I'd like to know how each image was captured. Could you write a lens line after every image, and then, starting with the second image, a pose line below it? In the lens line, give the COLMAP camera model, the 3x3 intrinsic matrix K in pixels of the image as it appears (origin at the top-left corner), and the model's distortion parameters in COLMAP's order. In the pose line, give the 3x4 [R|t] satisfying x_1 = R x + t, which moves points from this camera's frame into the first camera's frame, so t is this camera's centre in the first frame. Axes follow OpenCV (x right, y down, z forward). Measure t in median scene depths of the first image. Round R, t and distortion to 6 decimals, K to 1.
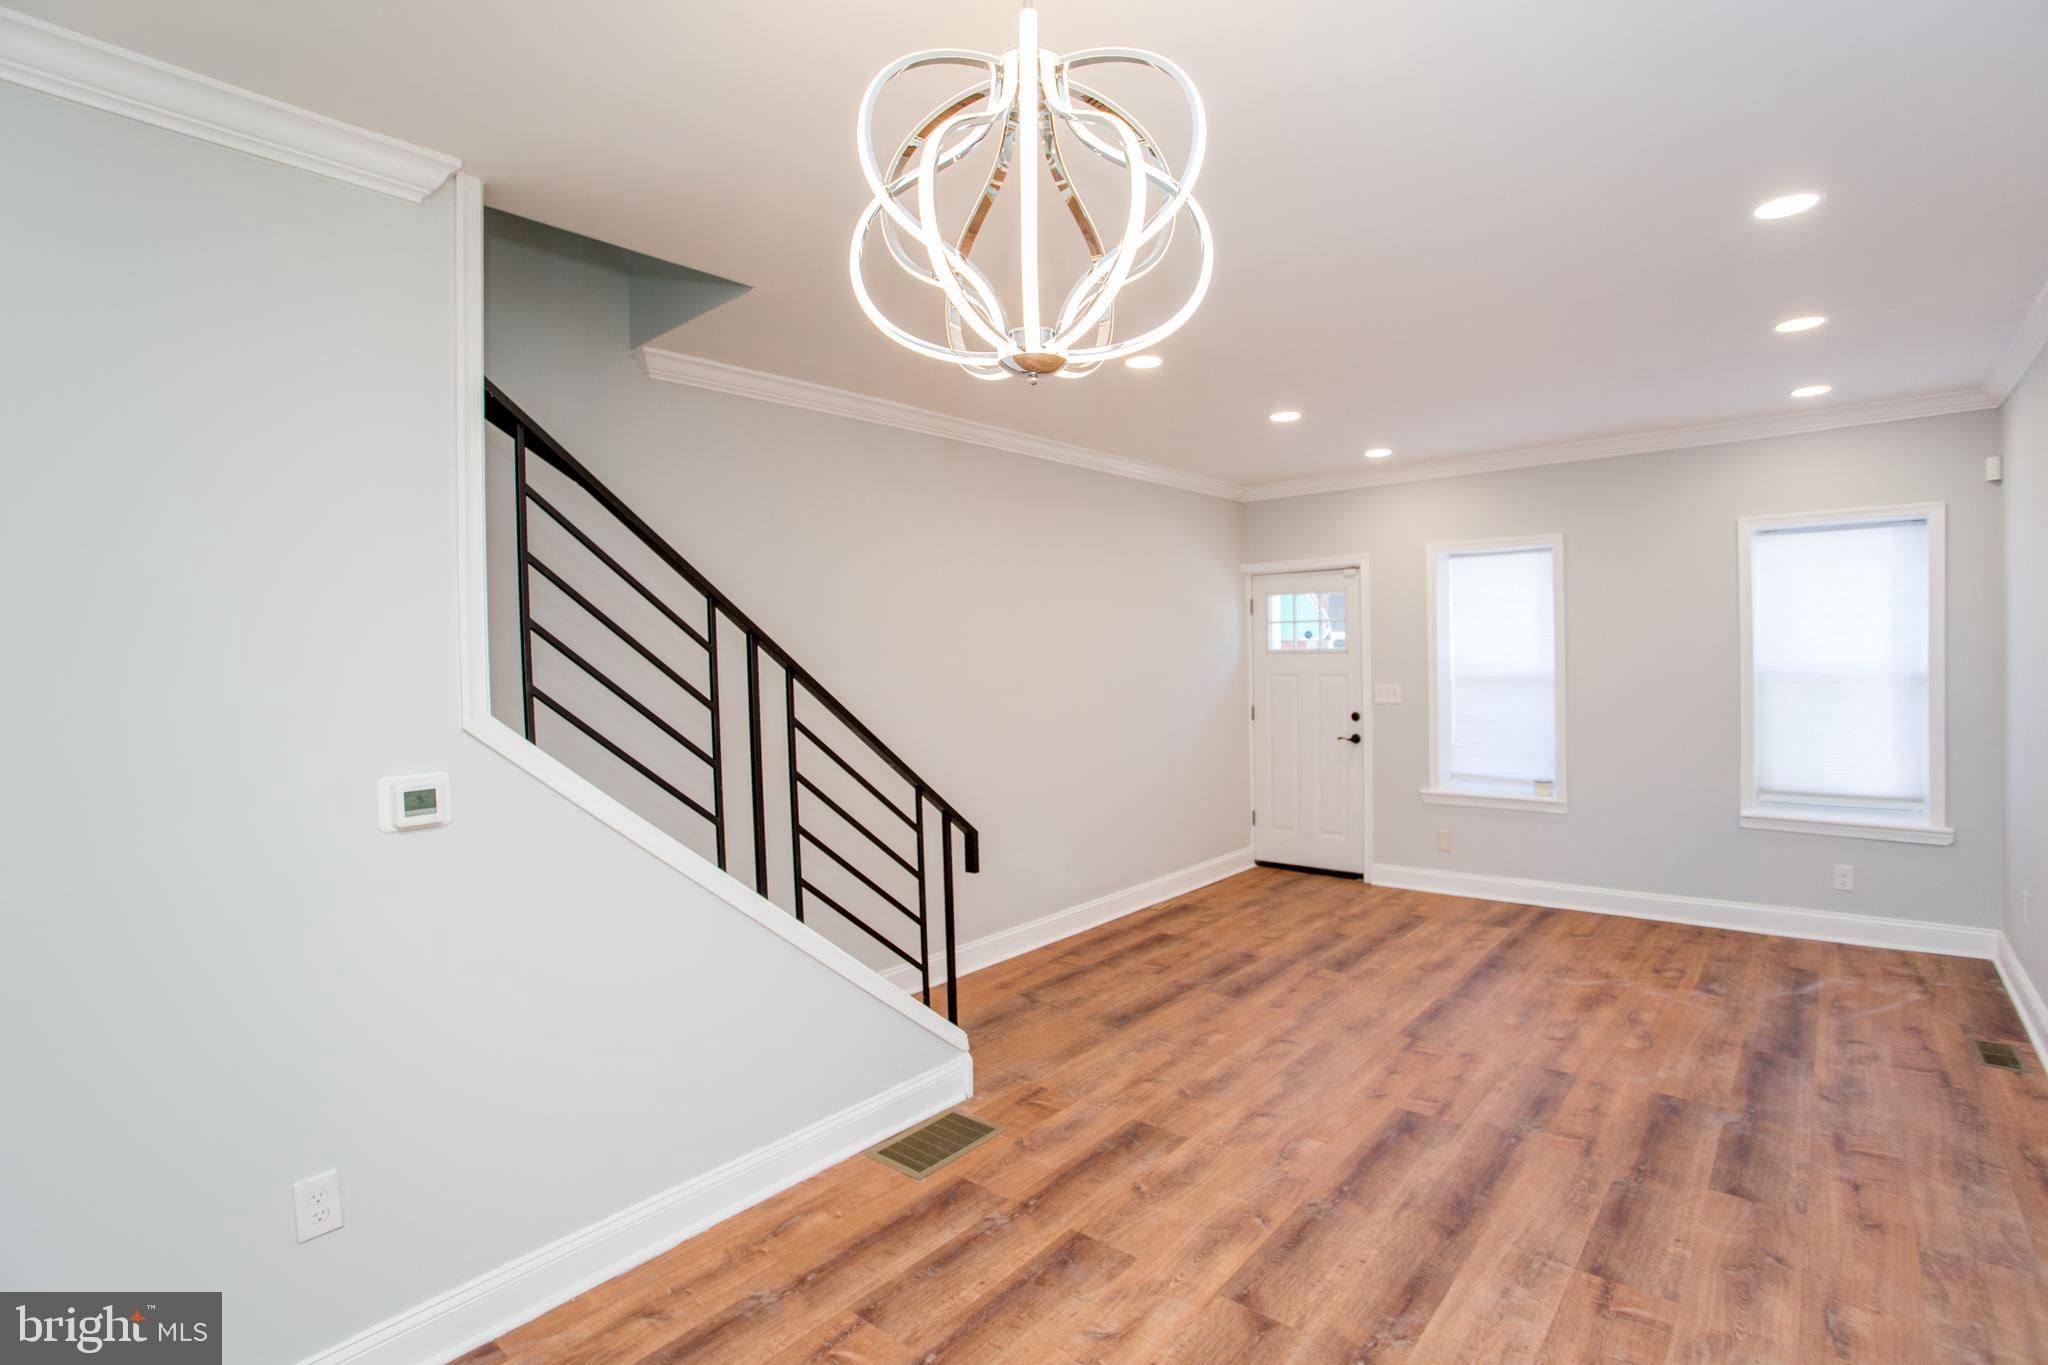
lens RADIAL K [[995.0, 0, 1000.2], [0, 995.0, 681.4], [0, 0, 1]] dist [-0.026585, 0.007355]
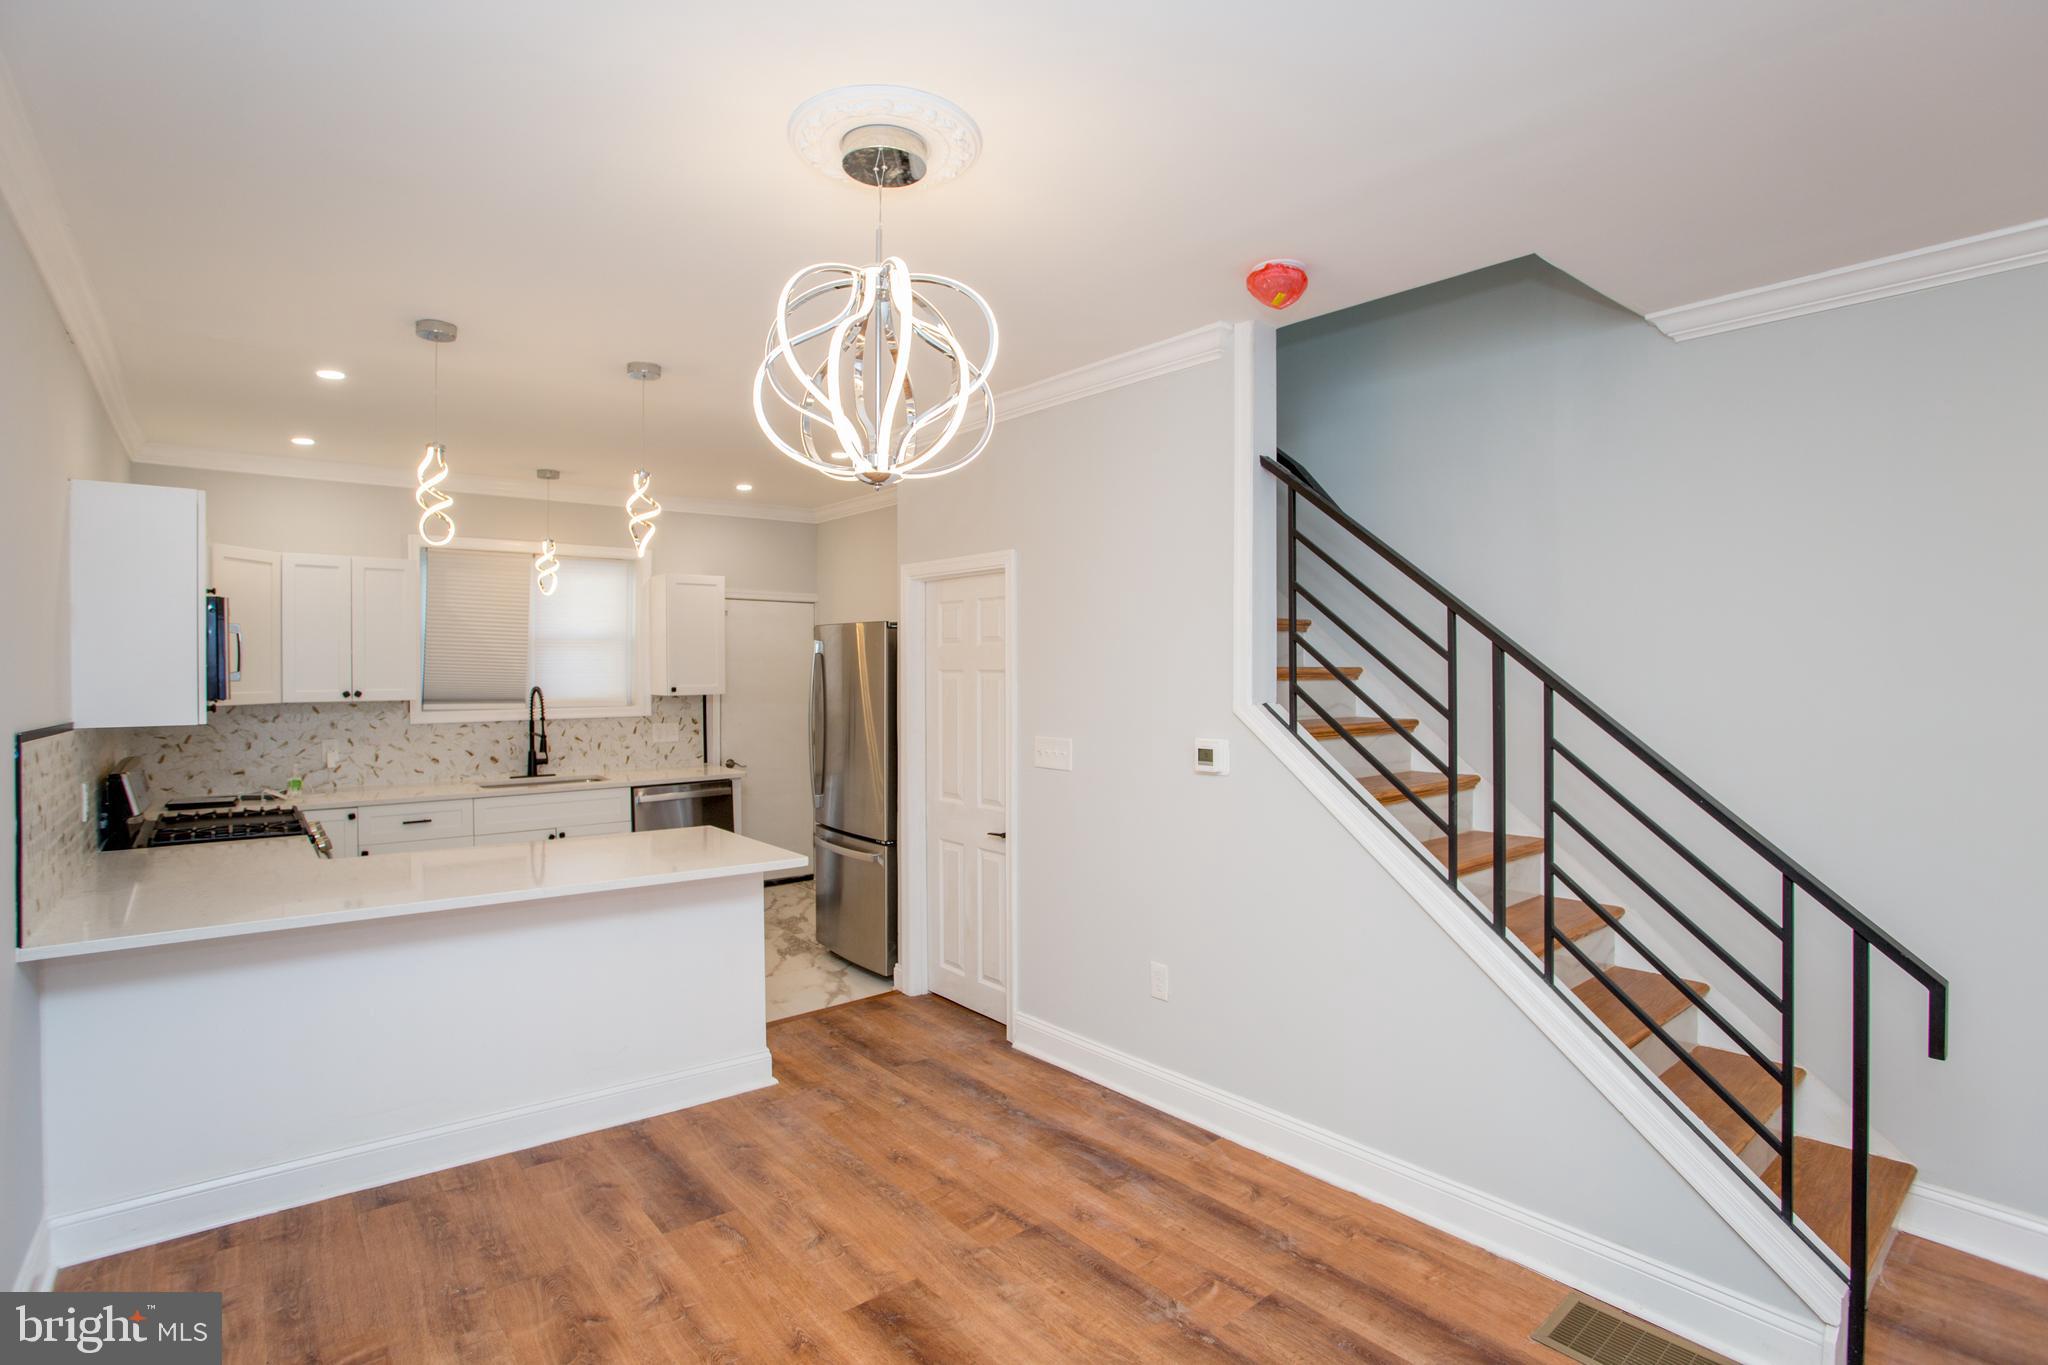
lens RADIAL K [[981.2, 0, 1024.0], [0, 981.2, 682.5], [0, 0, 1]] dist [-0.057770, 0.014349]
pose [[-0.170156, 0.028231, -0.985013, 0.657270], [-0.011260, 0.999469, 0.030590, -0.029228], [0.985353, 0.016296, -0.169748, 0.671130]]
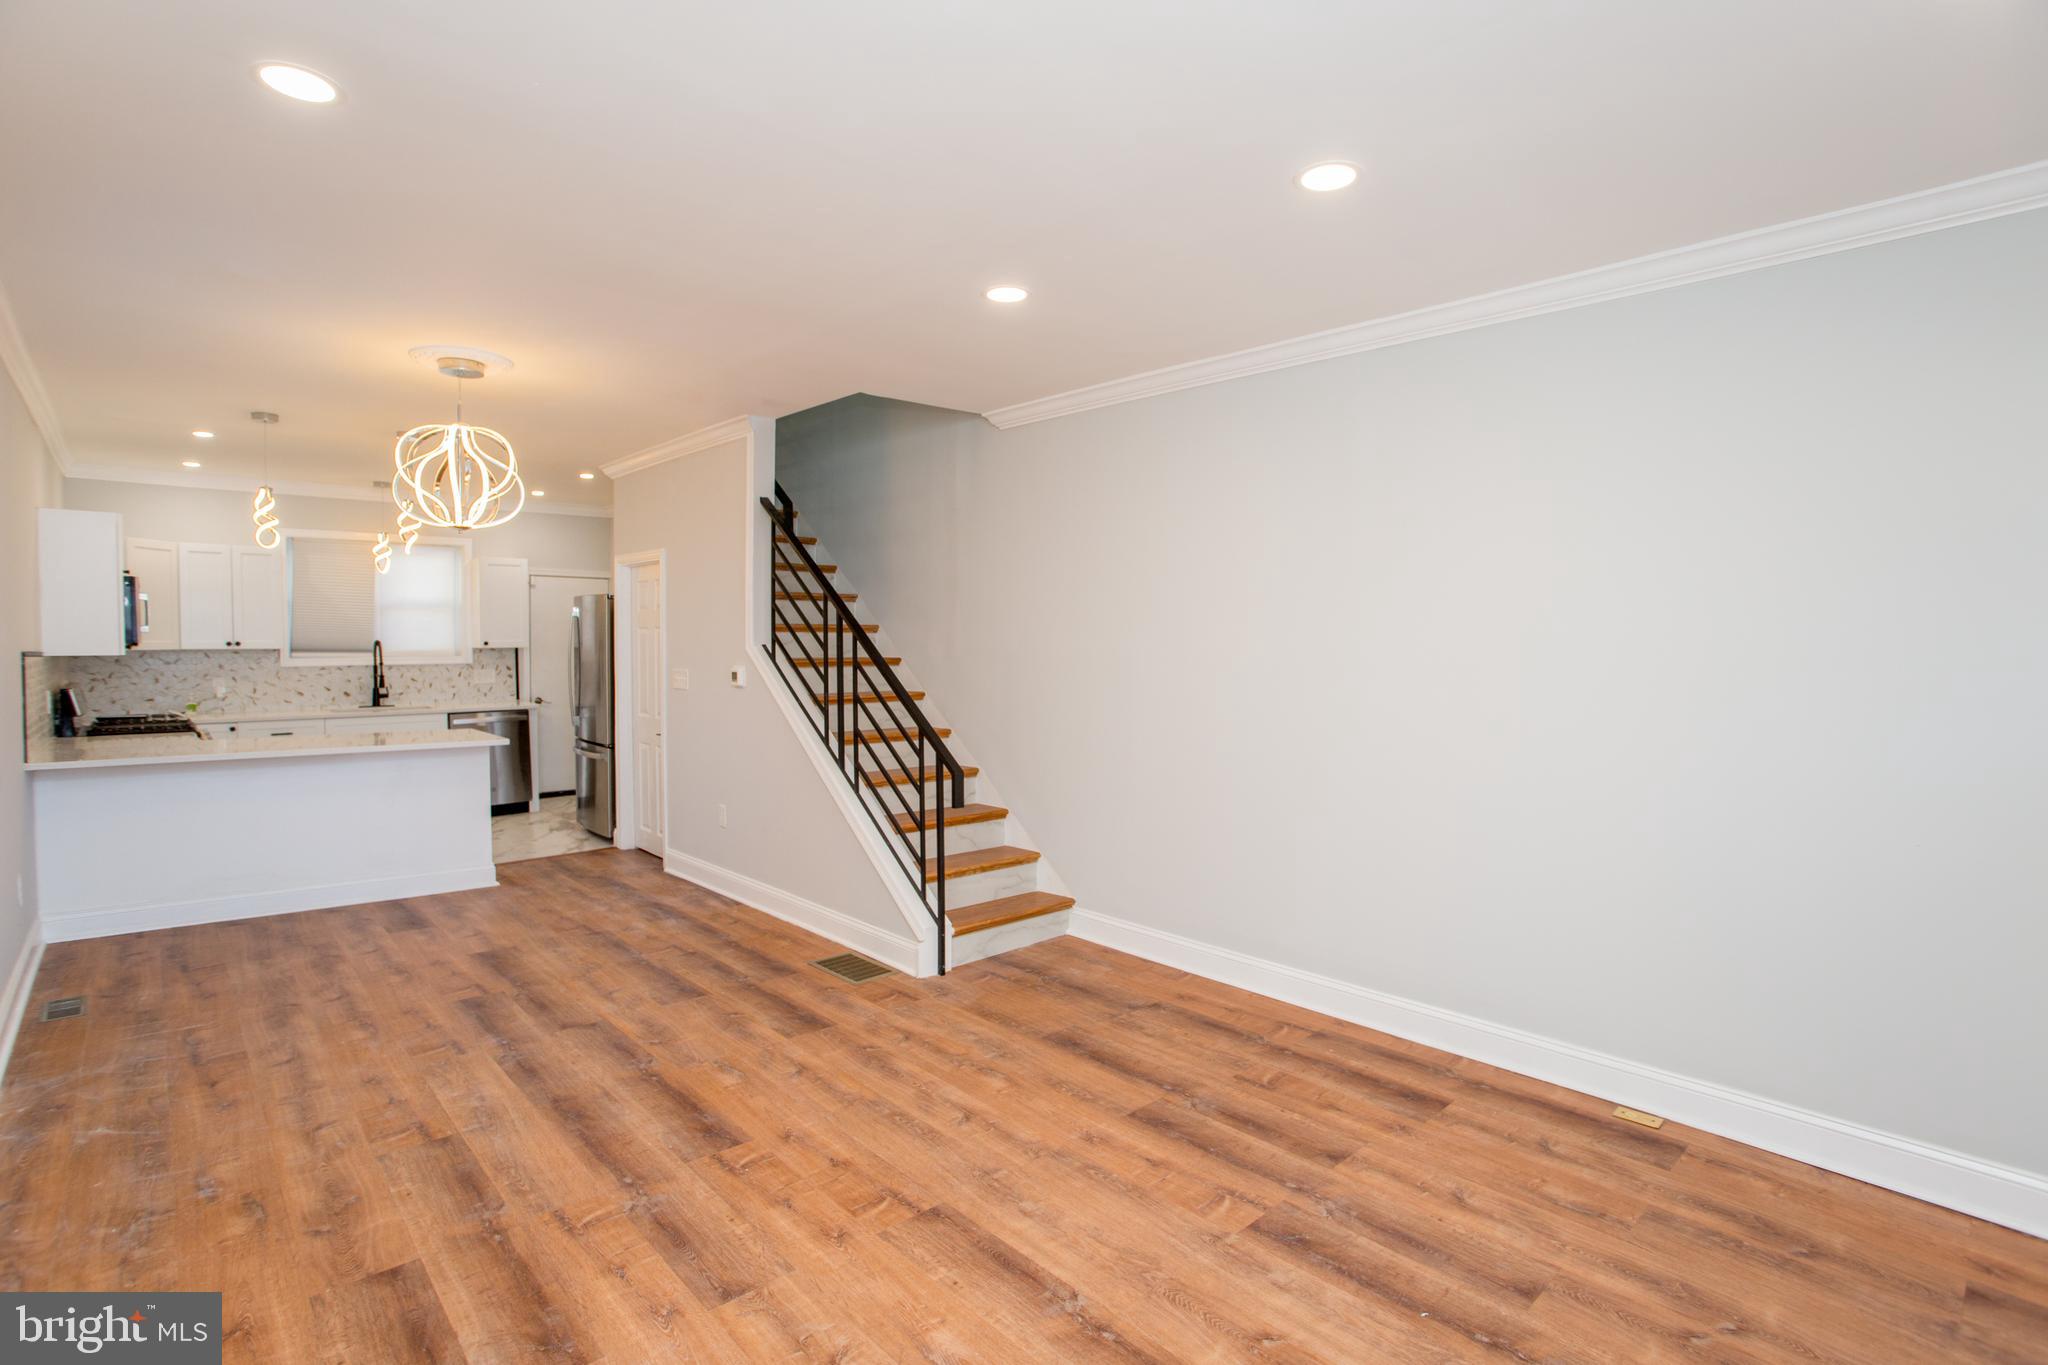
lens RADIAL K [[995.0, 0, 1000.2], [0, 995.0, 681.4], [0, 0, 1]] dist [-0.026585, 0.007355]
pose [[-0.150801, 0.056160, -0.986968, 1.272266], [-0.016451, 0.998104, 0.059307, -0.025665], [0.988427, 0.025180, -0.149591, 1.409847]]
